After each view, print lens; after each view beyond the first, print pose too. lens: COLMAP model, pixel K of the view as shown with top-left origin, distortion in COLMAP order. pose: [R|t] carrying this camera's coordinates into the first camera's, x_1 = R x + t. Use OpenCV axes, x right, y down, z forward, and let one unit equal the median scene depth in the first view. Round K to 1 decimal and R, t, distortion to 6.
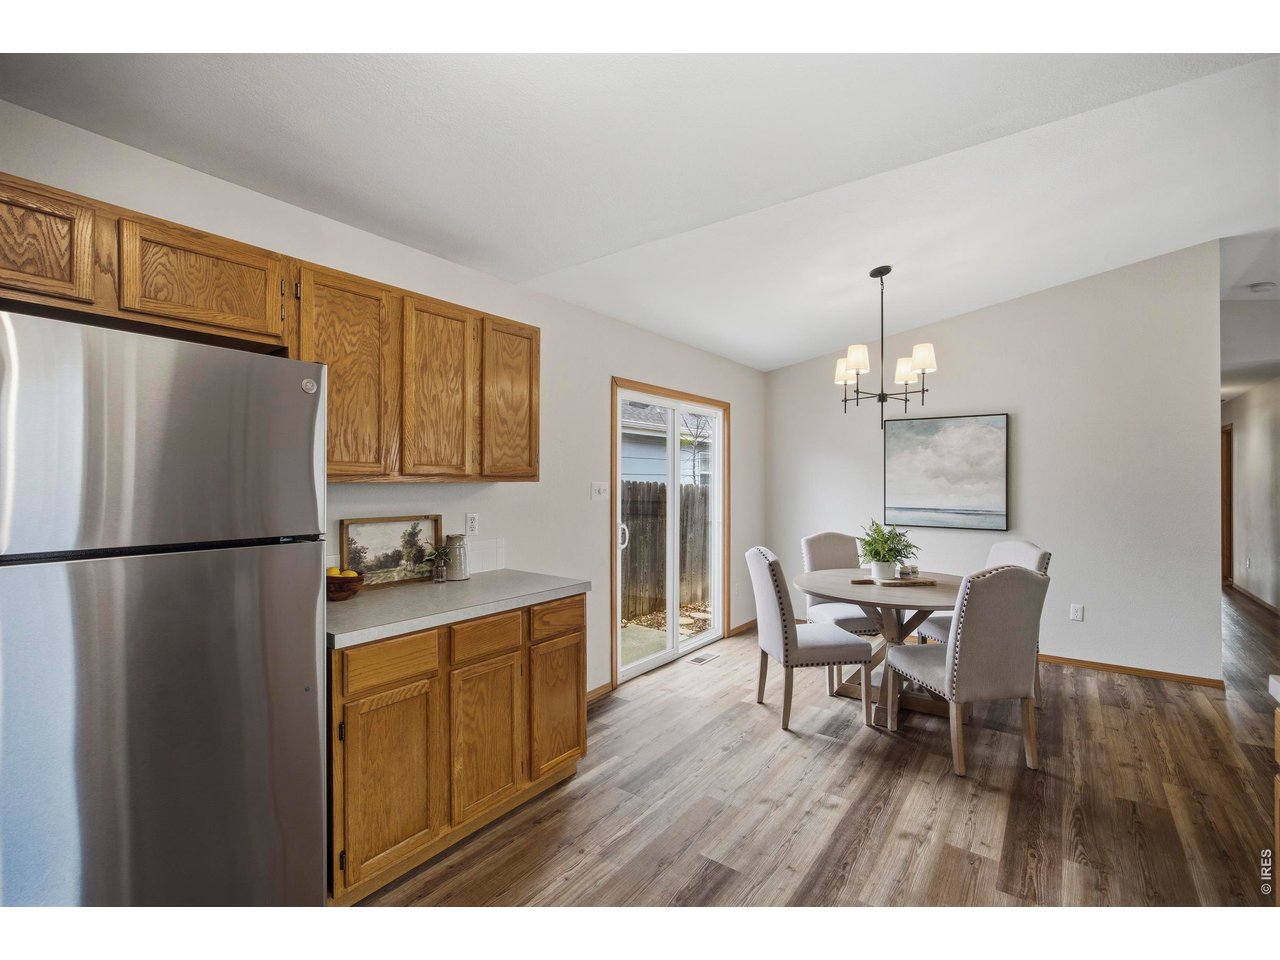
lens RADIAL K [[566.2, 0, 640.0], [0, 566.2, 480.0], [0, 0, 1]] dist [-0.021789, 0.009406]
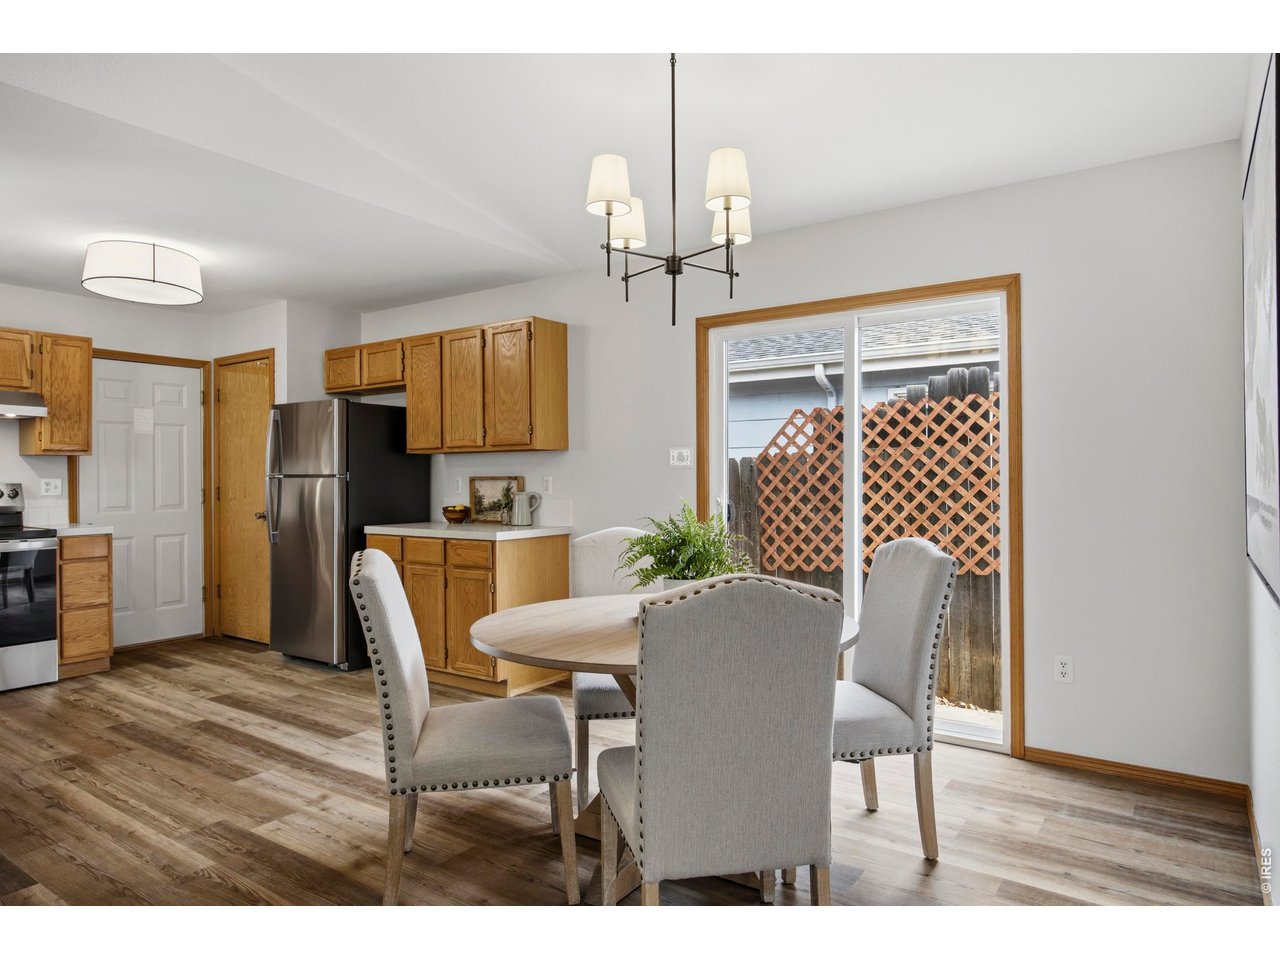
lens RADIAL K [[773.8, 0, 640.0], [0, 773.8, 480.0], [0, 0, 1]] dist [-0.007230, -0.003257]
pose [[0.035529, 0.000809, -0.999368, 1.331661], [0.003403, 0.999994, 0.000931, 0.062452], [0.999363, -0.003434, 0.035526, 1.094272]]
